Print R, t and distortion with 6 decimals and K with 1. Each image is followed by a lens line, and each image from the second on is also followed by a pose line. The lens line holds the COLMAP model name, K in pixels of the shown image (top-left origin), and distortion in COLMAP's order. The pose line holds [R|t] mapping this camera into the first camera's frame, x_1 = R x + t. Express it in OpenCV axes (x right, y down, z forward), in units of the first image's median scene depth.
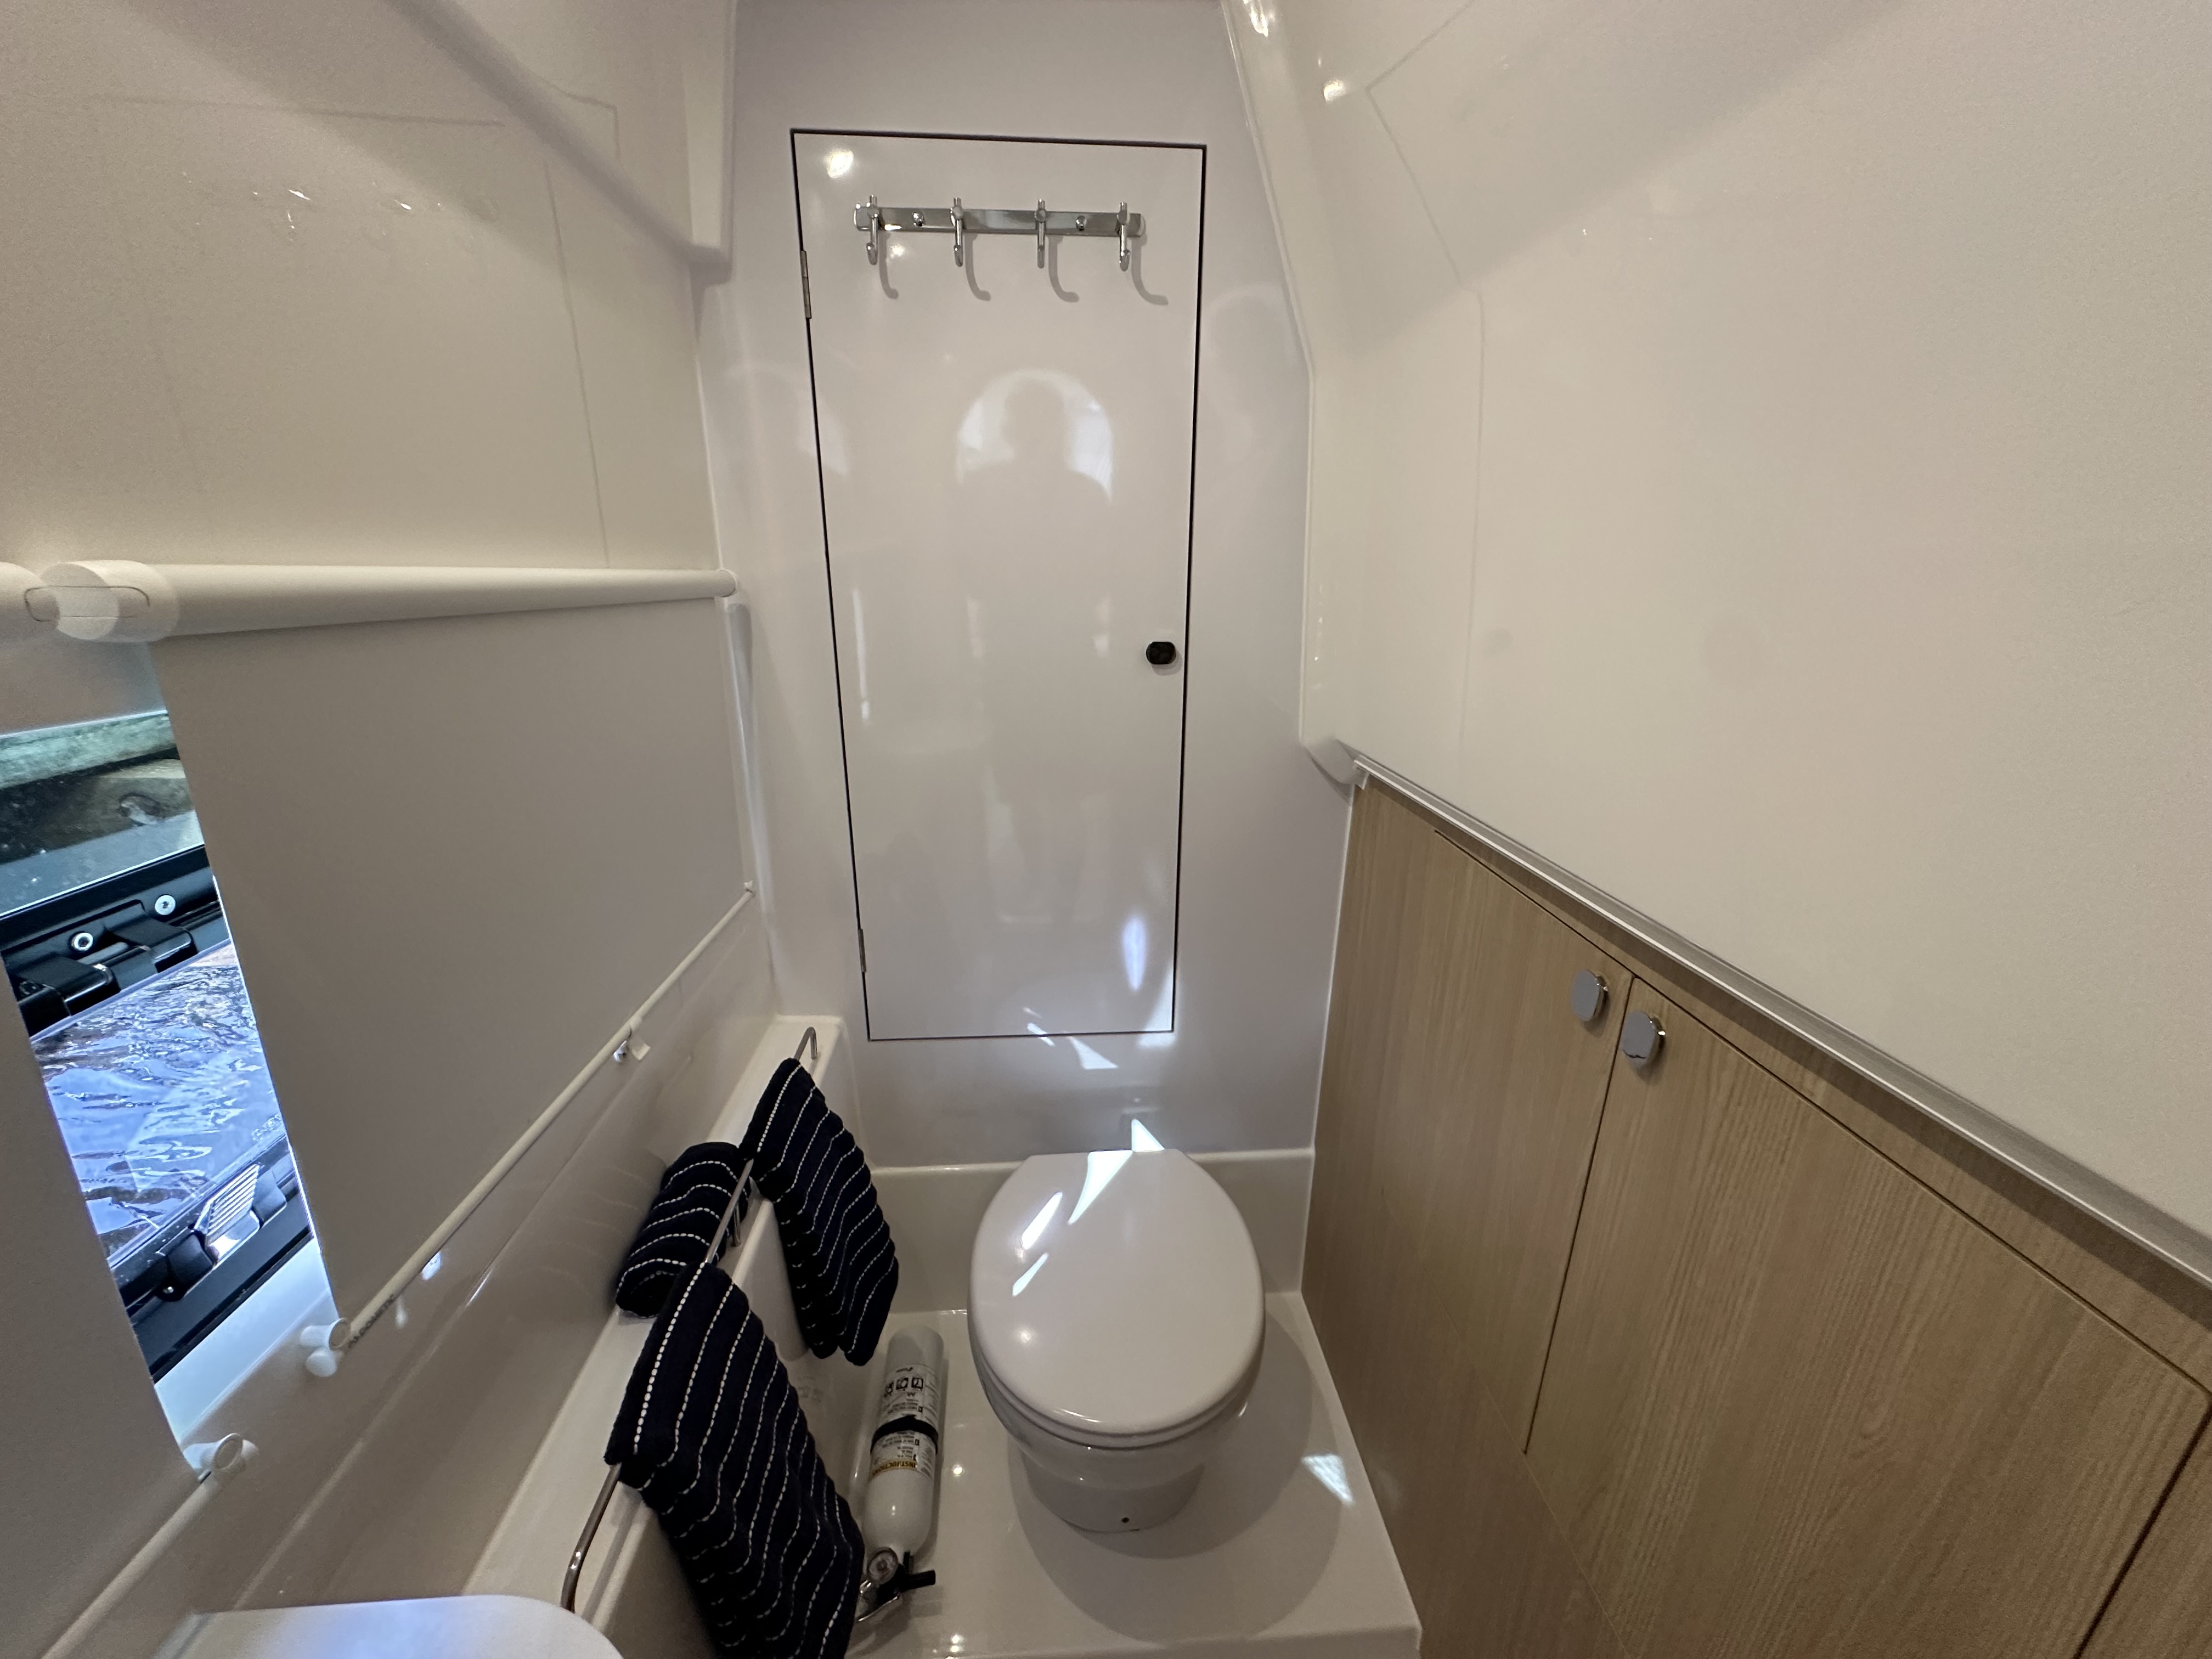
lens RADIAL K [[876.3, 0, 1097.6], [0, 876.3, 838.6], [0, 0, 1]] dist [-0.006895, 0.001350]
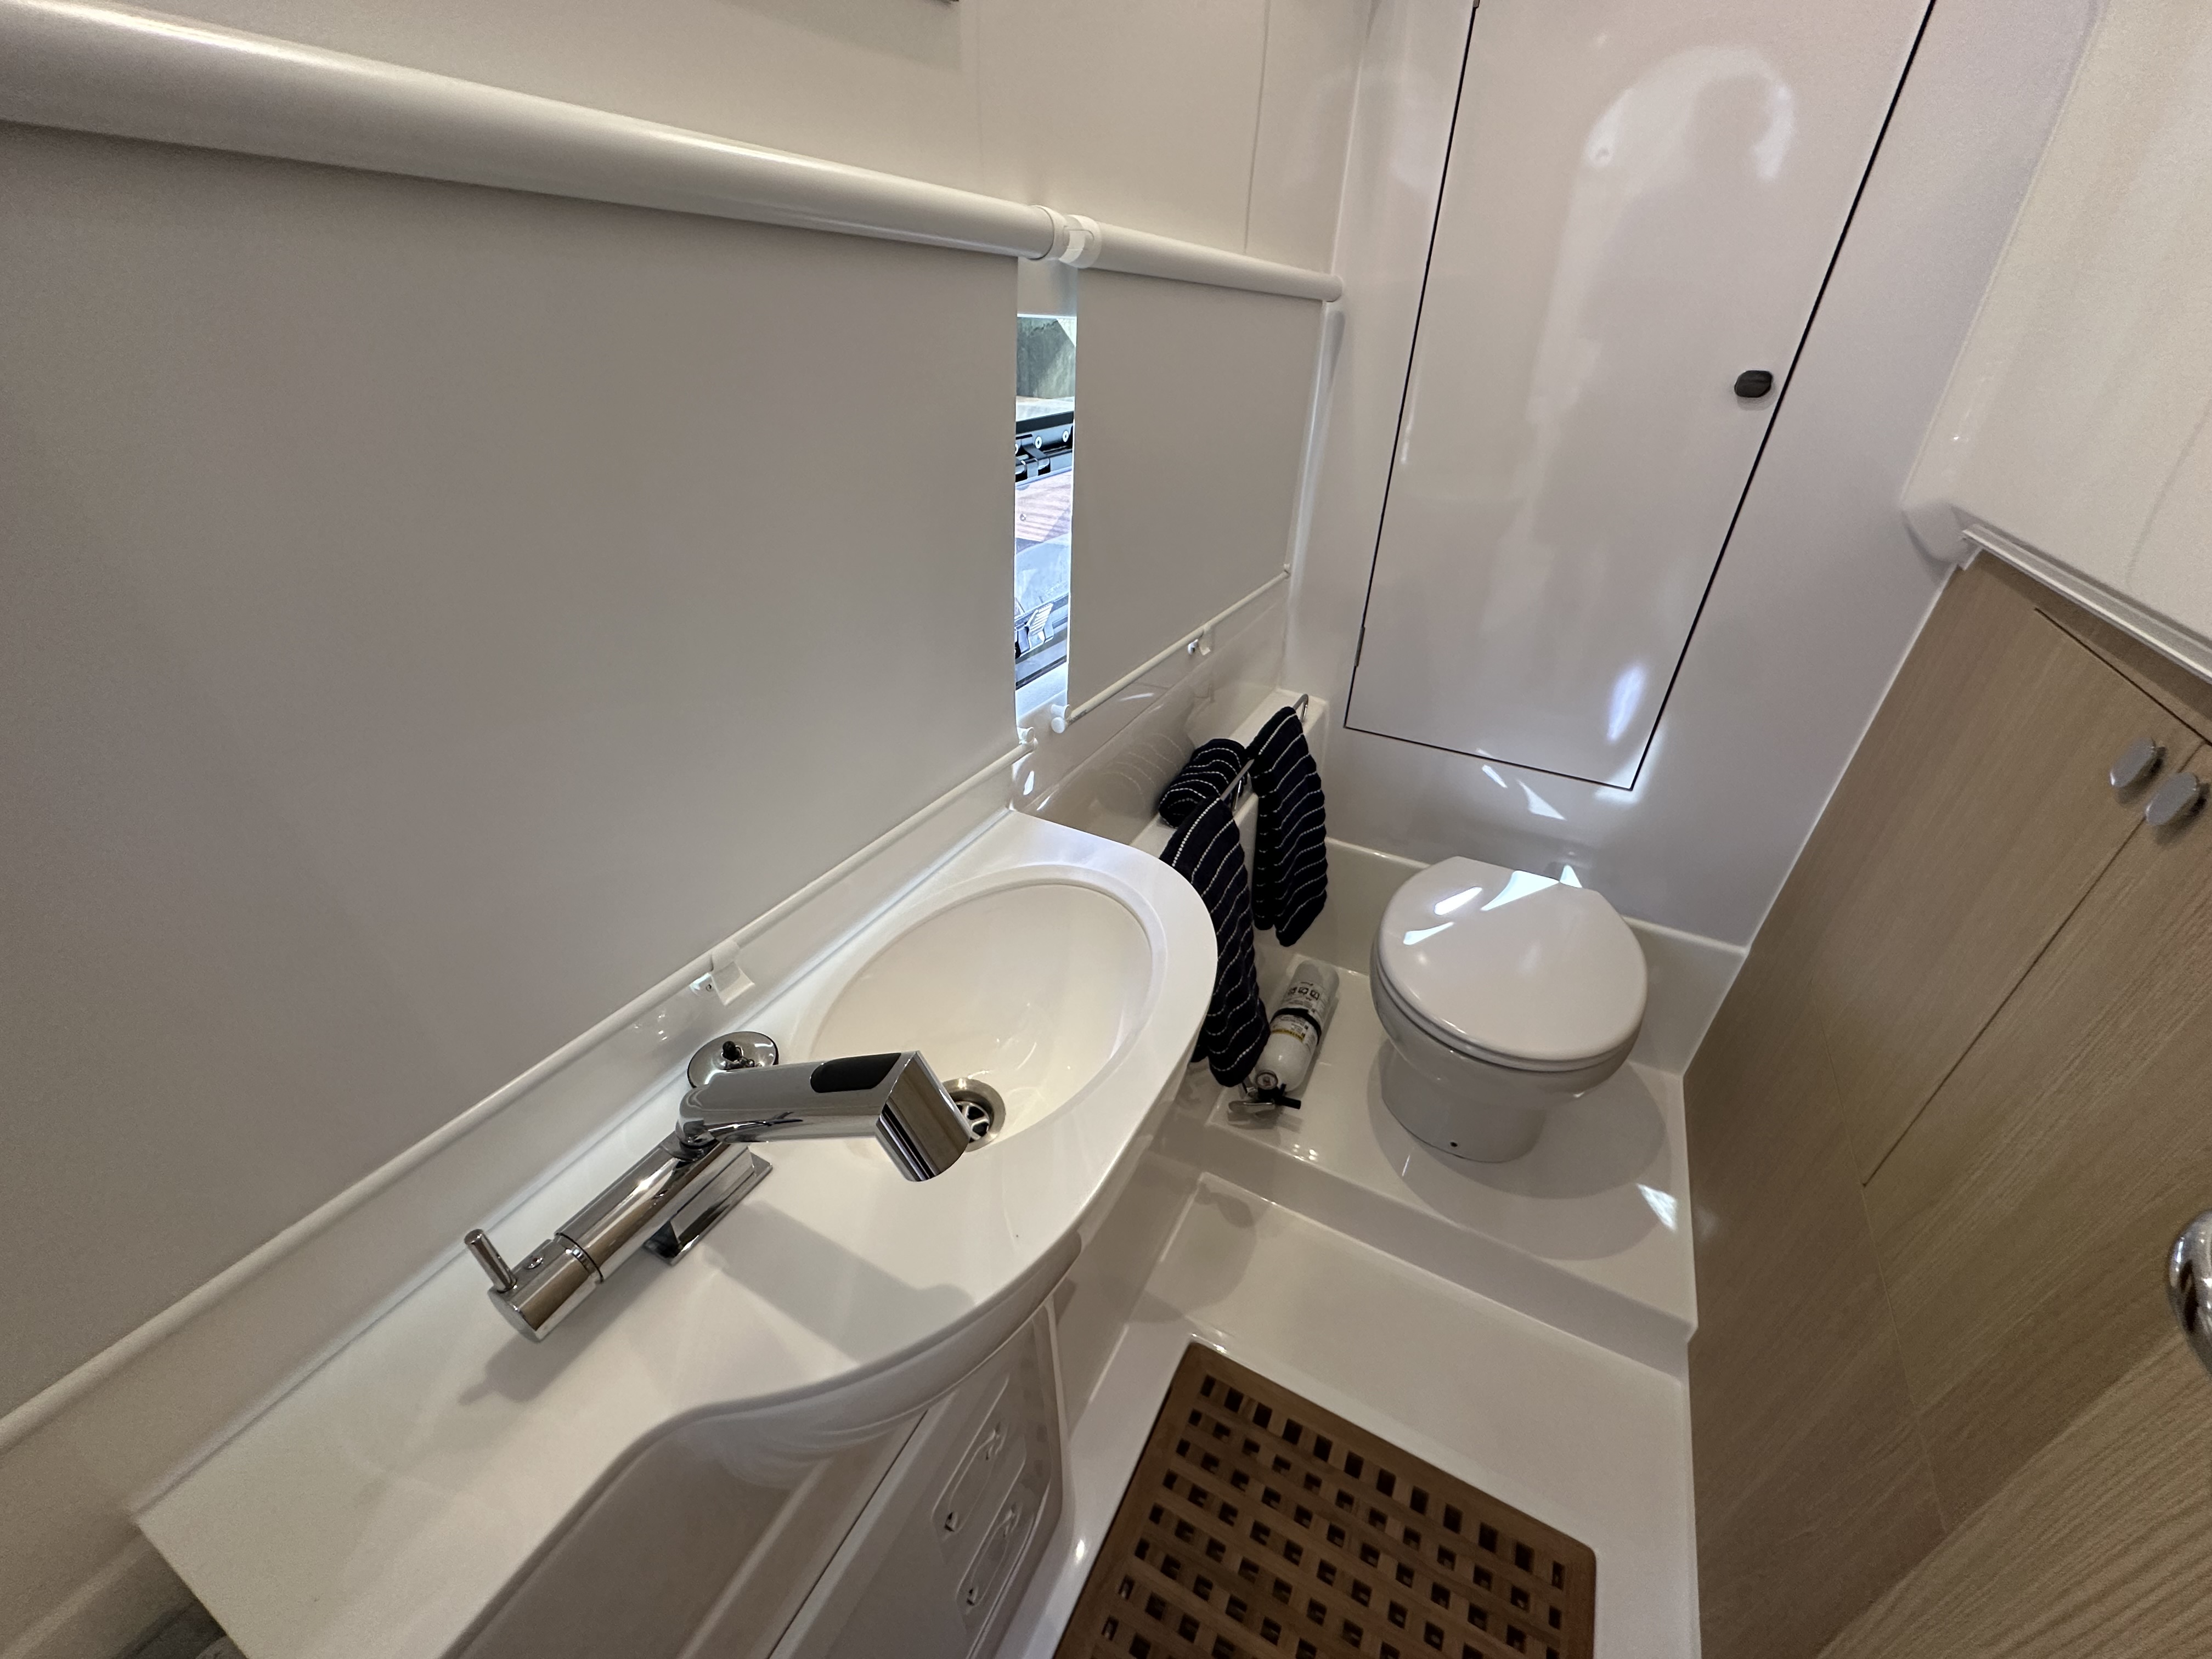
lens RADIAL K [[876.3, 0, 1104.9], [0, 876.3, 824.8], [0, 0, 1]] dist [-0.006895, 0.001350]
pose [[0.851279, 0.284771, -0.440715, 0.029089], [-0.179372, 0.947250, 0.265601, 0.127545], [0.493102, -0.147049, 0.857454, -0.248360]]
